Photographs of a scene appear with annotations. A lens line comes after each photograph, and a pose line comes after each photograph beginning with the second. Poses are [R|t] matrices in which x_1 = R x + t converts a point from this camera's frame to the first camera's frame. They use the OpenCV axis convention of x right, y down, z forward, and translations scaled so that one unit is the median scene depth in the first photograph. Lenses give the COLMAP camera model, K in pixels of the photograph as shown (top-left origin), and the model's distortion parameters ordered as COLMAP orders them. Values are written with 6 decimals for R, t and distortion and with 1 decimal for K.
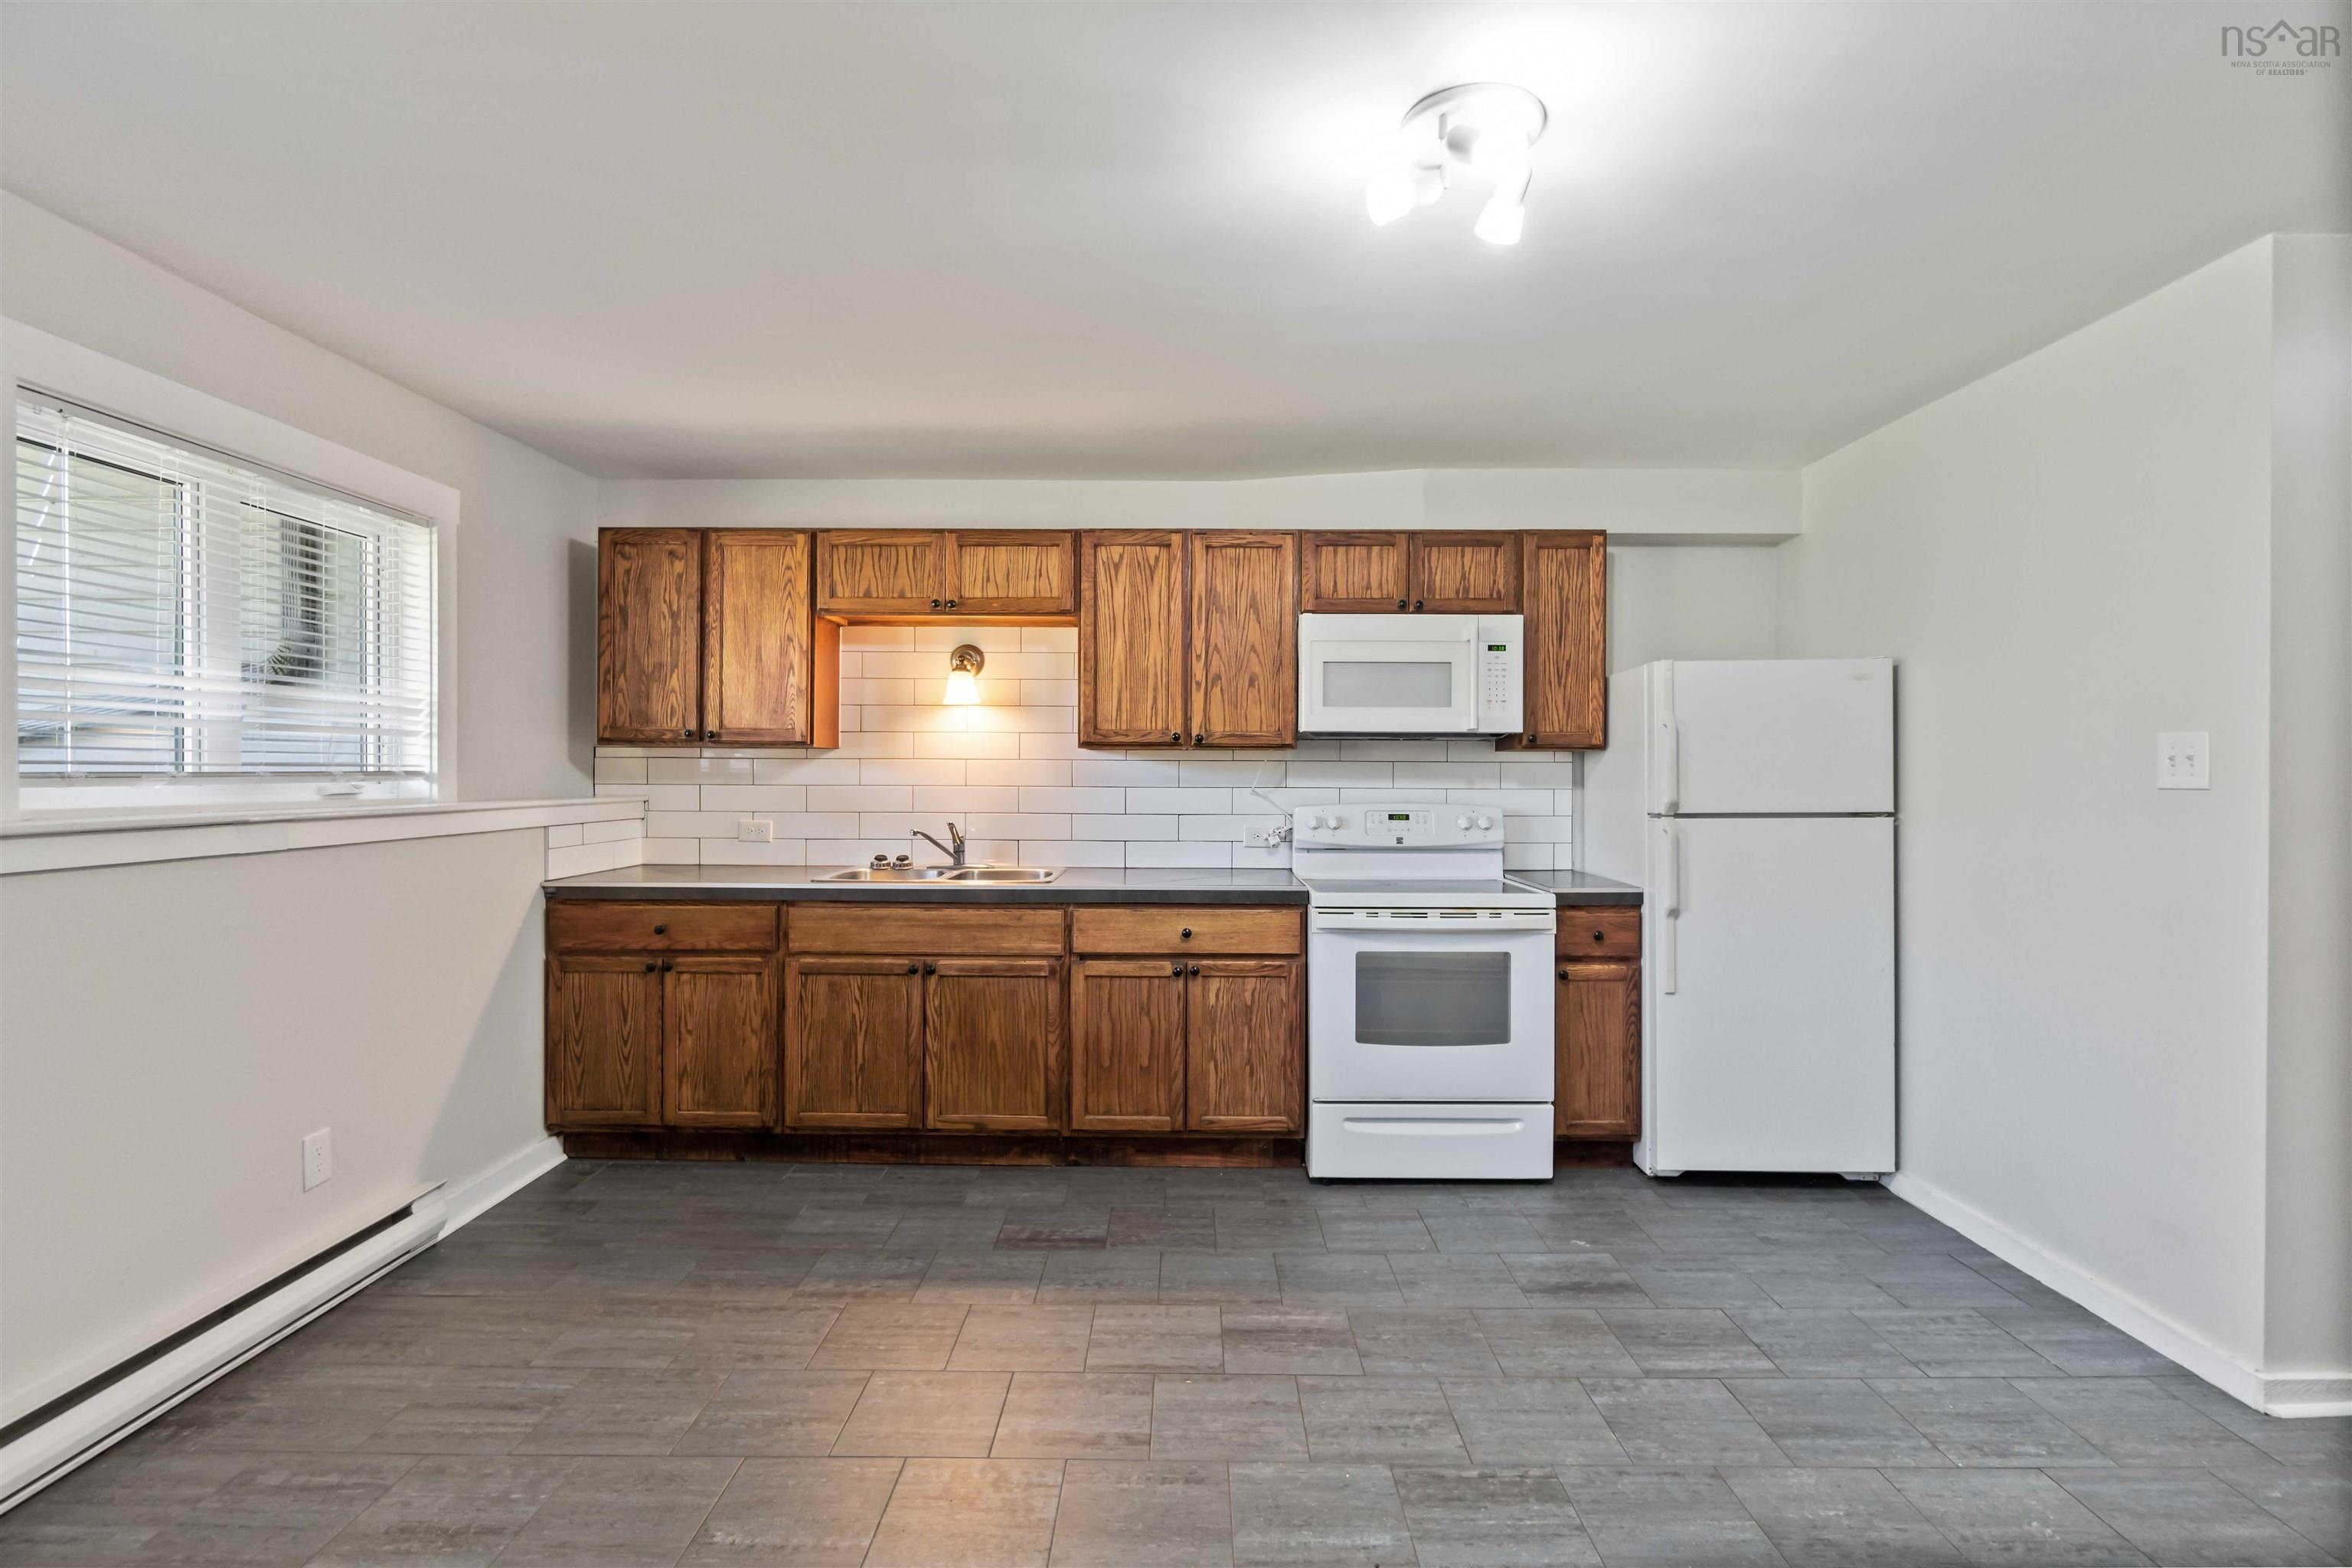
lens RADIAL K [[1117.0, 0, 1176.0], [0, 1117.0, 784.0], [0, 0, 1]] dist [-0.010133, 0.000076]
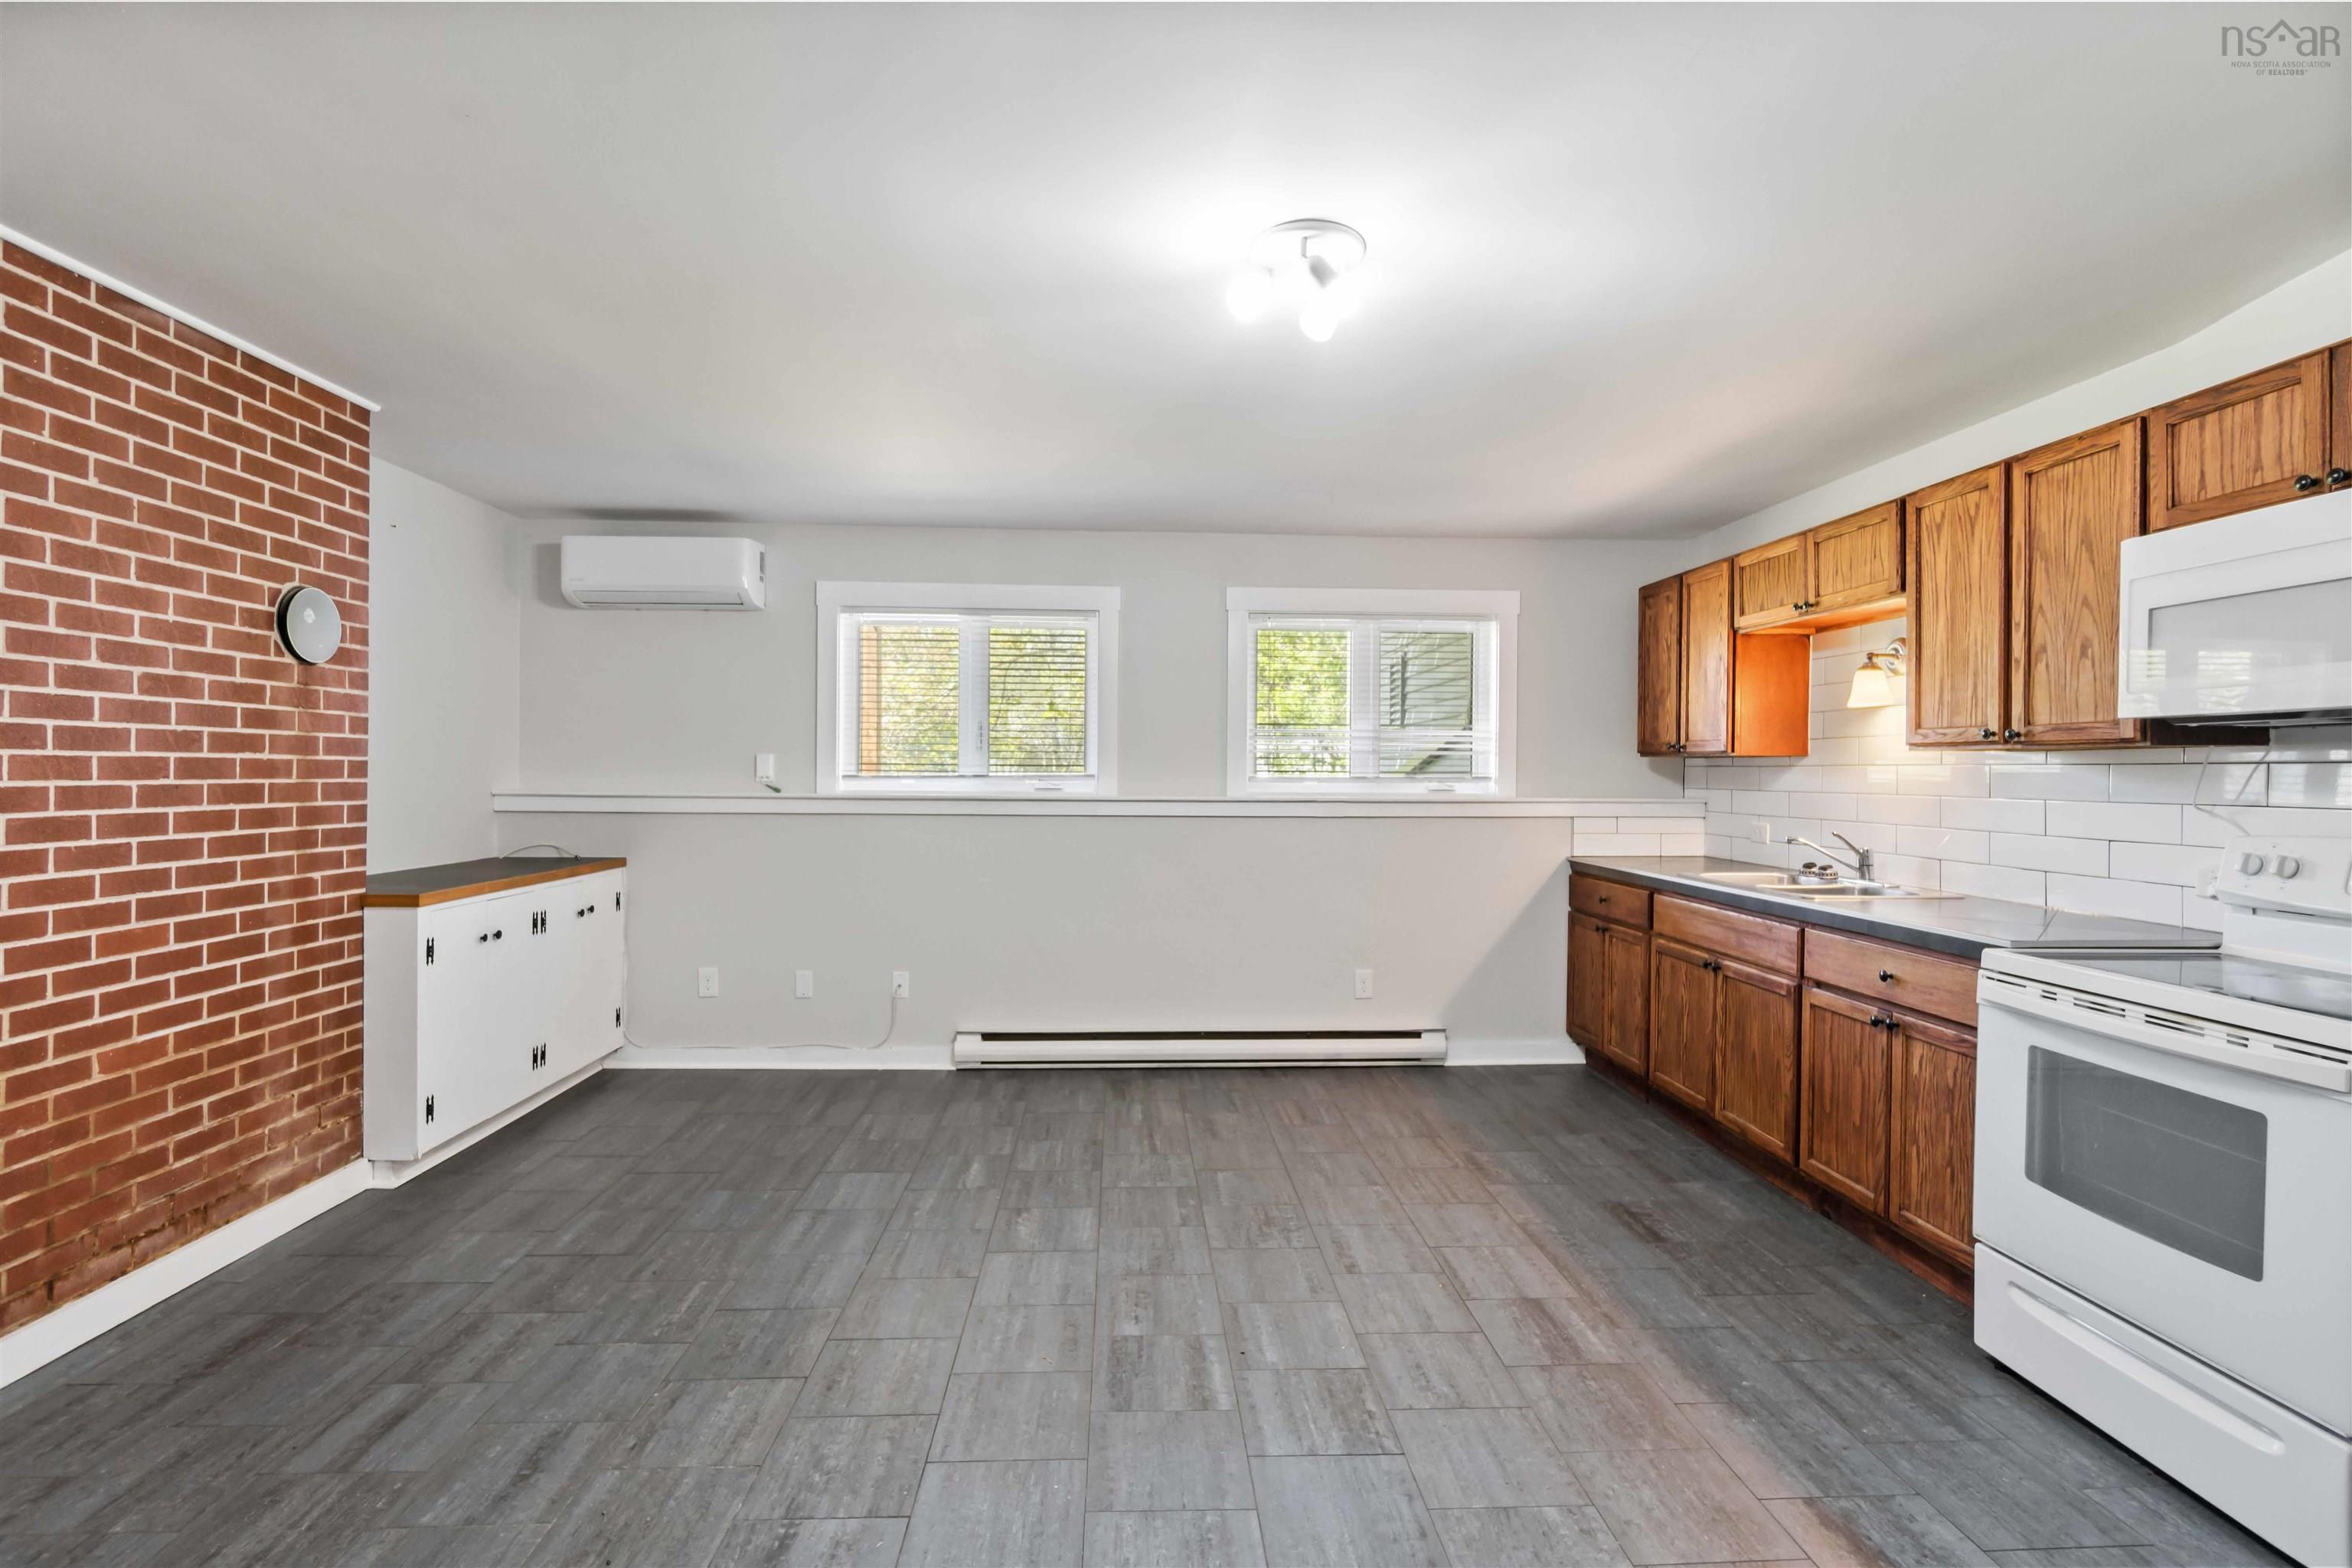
lens RADIAL K [[1107.1, 0, 1137.5], [0, 1107.1, 777.9], [0, 0, 1]] dist [-0.001092, -0.000033]
pose [[0.021290, 0.002772, -0.999769, 0.803980], [-0.015017, 0.999884, 0.002453, -0.005305], [0.999661, 0.014961, 0.021329, 0.430833]]
